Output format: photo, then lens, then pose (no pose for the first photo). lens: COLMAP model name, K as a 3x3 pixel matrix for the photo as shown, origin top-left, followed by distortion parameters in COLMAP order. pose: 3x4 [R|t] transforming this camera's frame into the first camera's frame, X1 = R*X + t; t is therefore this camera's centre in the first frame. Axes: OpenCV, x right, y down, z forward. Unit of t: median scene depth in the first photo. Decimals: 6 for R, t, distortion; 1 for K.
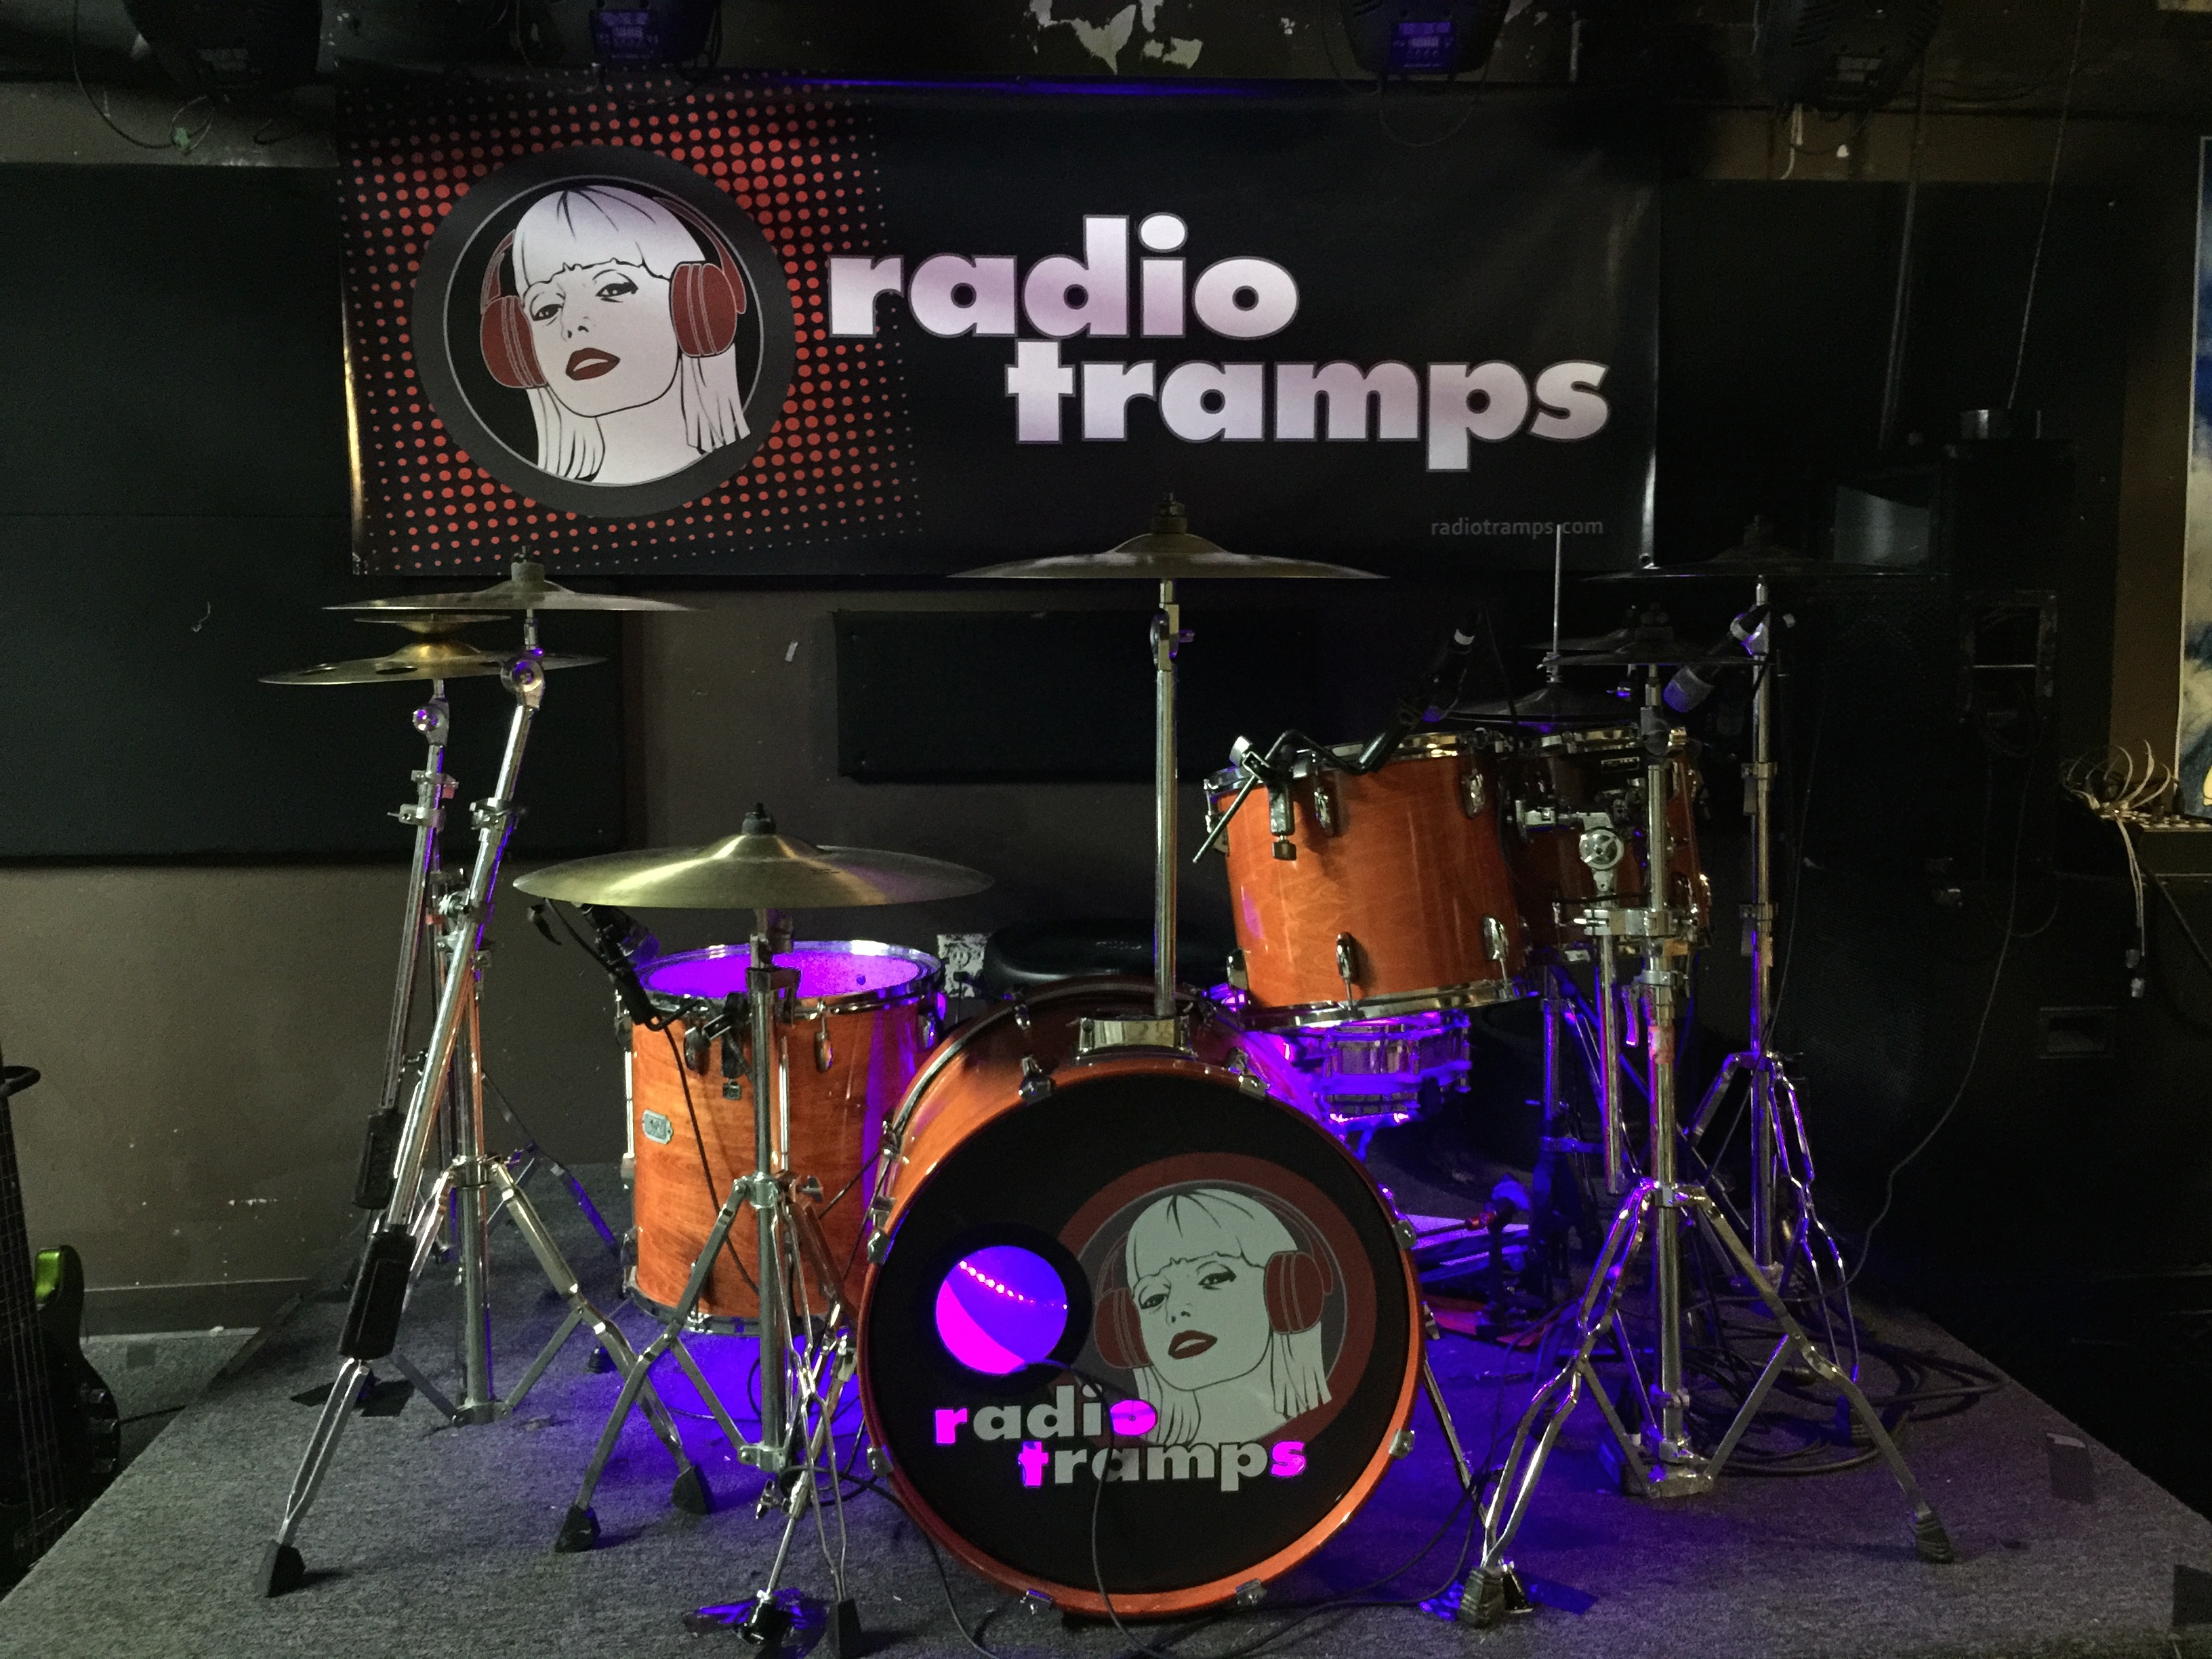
lens RADIAL K [[1868.8, 0, 1094.6], [0, 1868.8, 835.9], [0, 0, 1]] dist [0.079403, -0.083883]
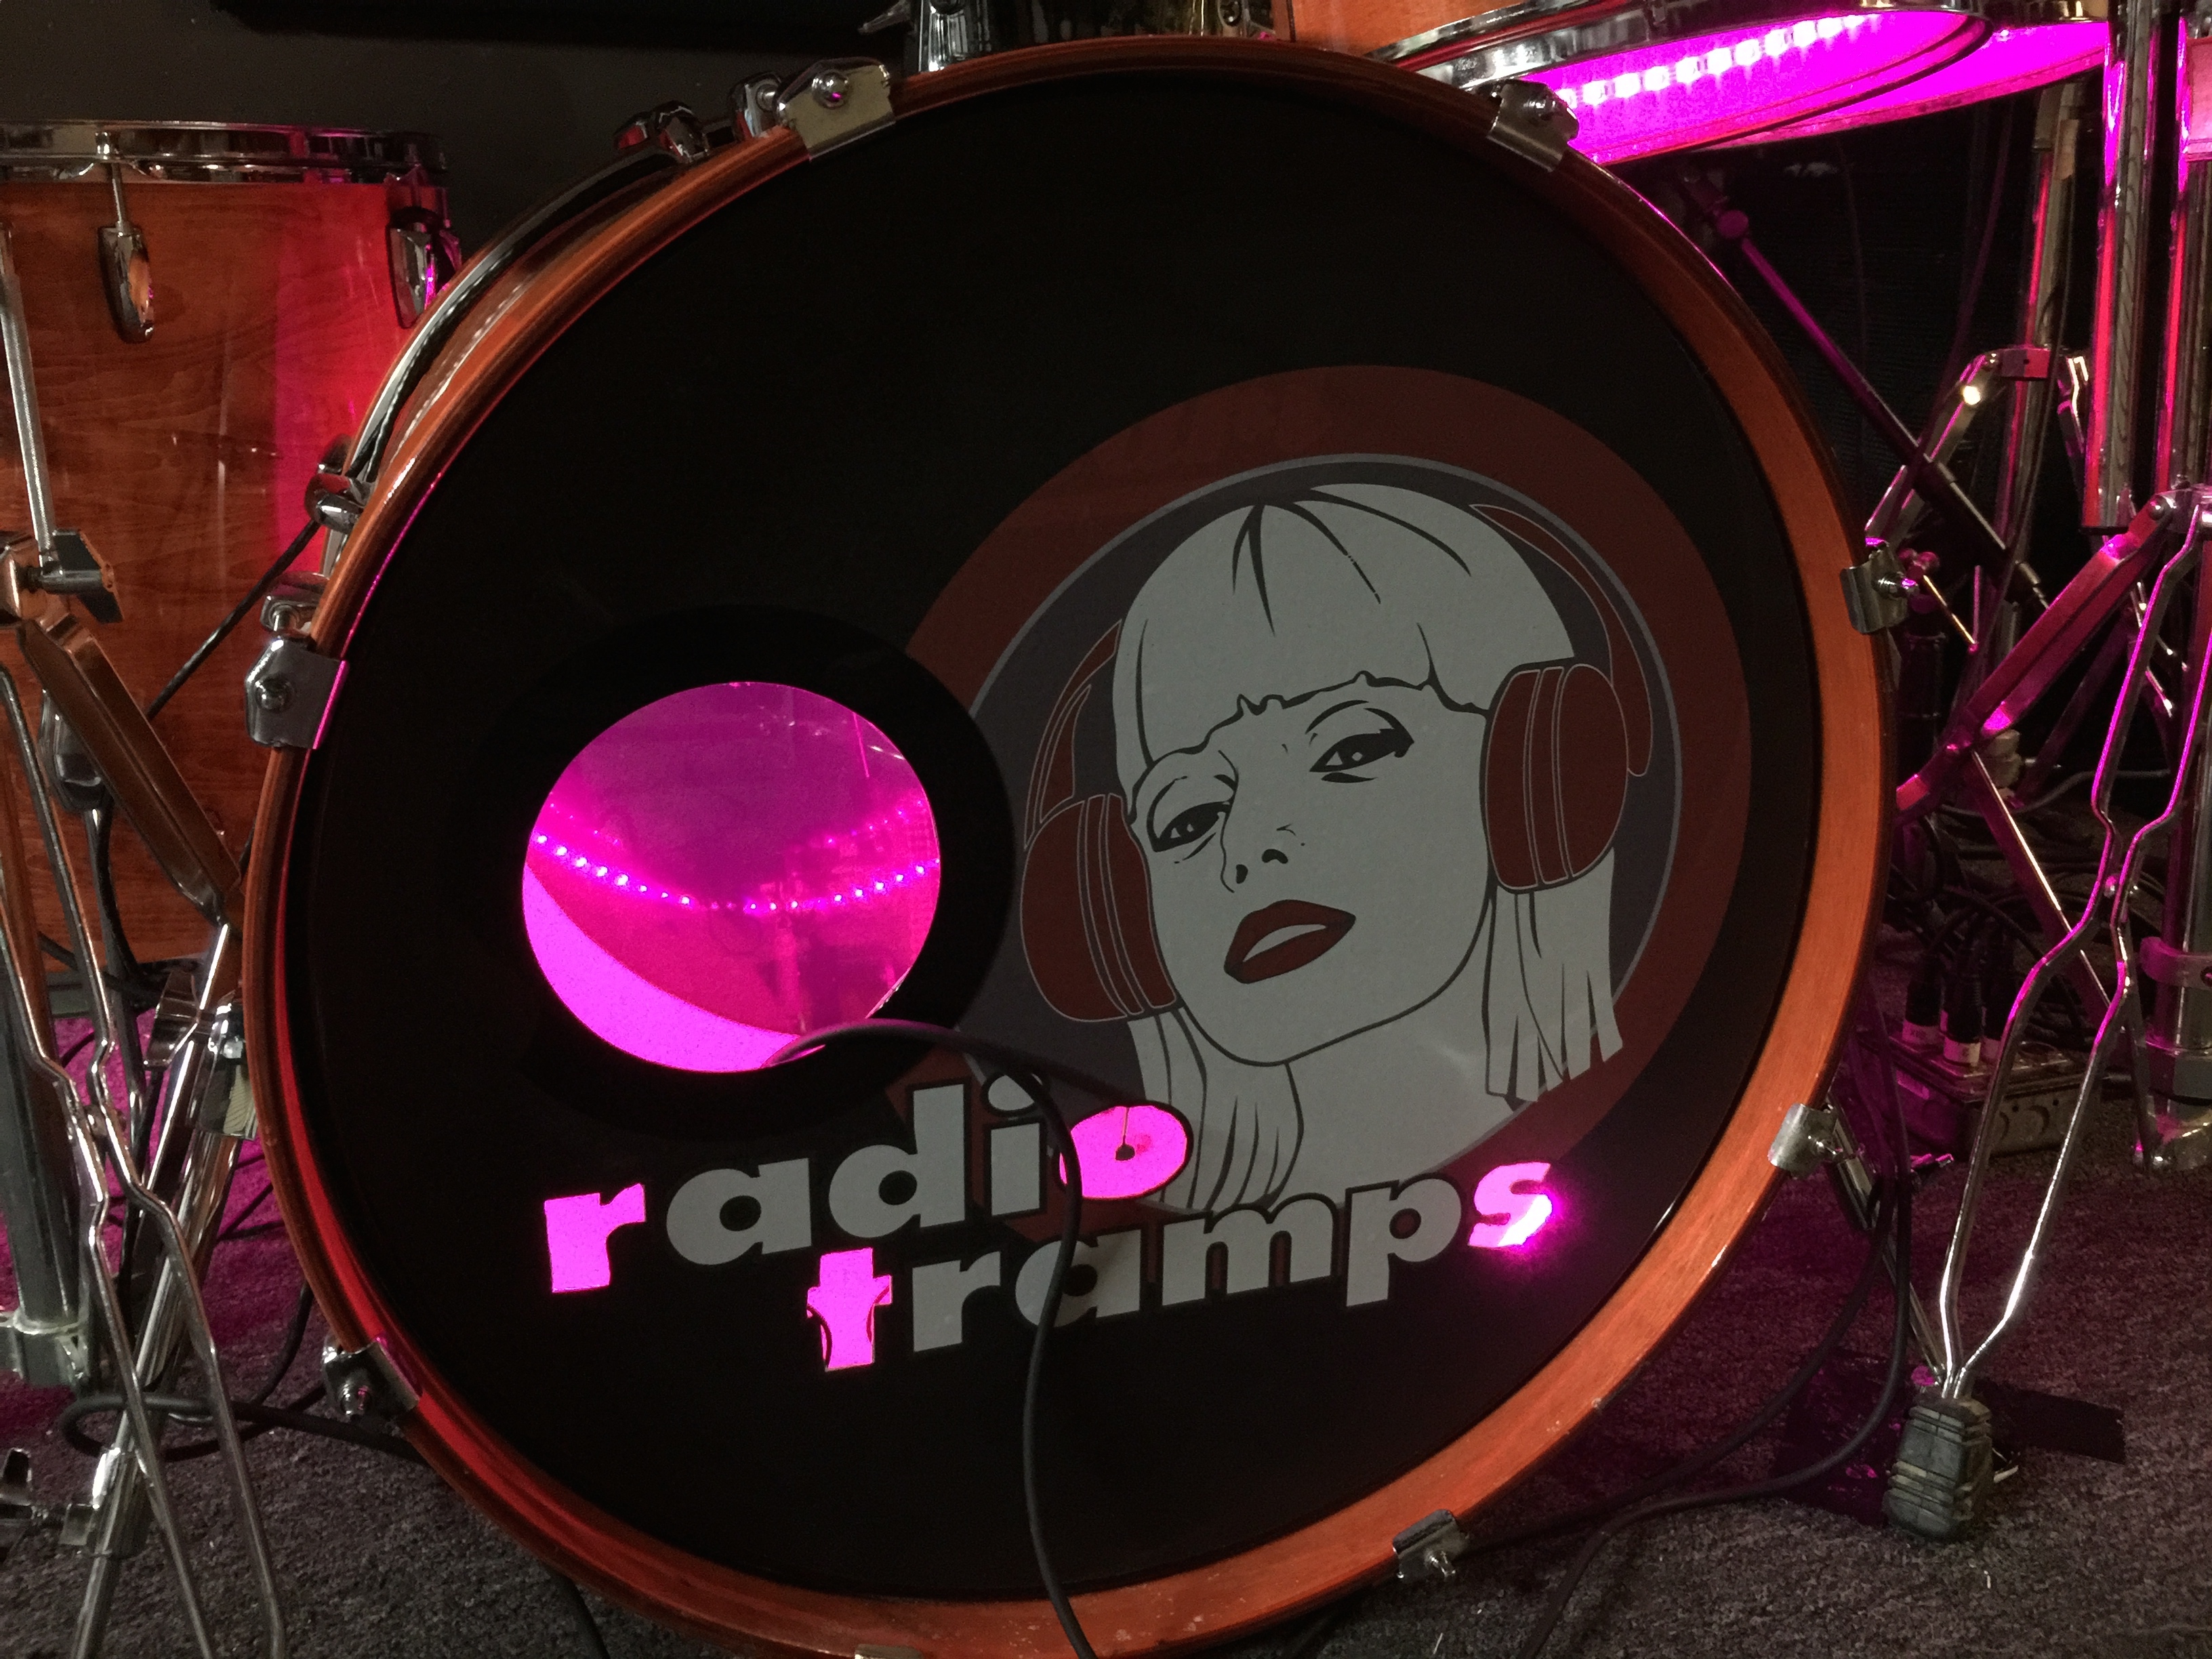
lens RADIAL K [[1868.8, 0, 1094.6], [0, 1868.8, 835.9], [0, 0, 1]] dist [0.079403, -0.083883]
pose [[0.969224, -0.066837, 0.236932, -0.064381], [0.016954, 0.978276, 0.206610, 0.177966], [-0.245594, -0.196235, 0.949303, 0.677115]]
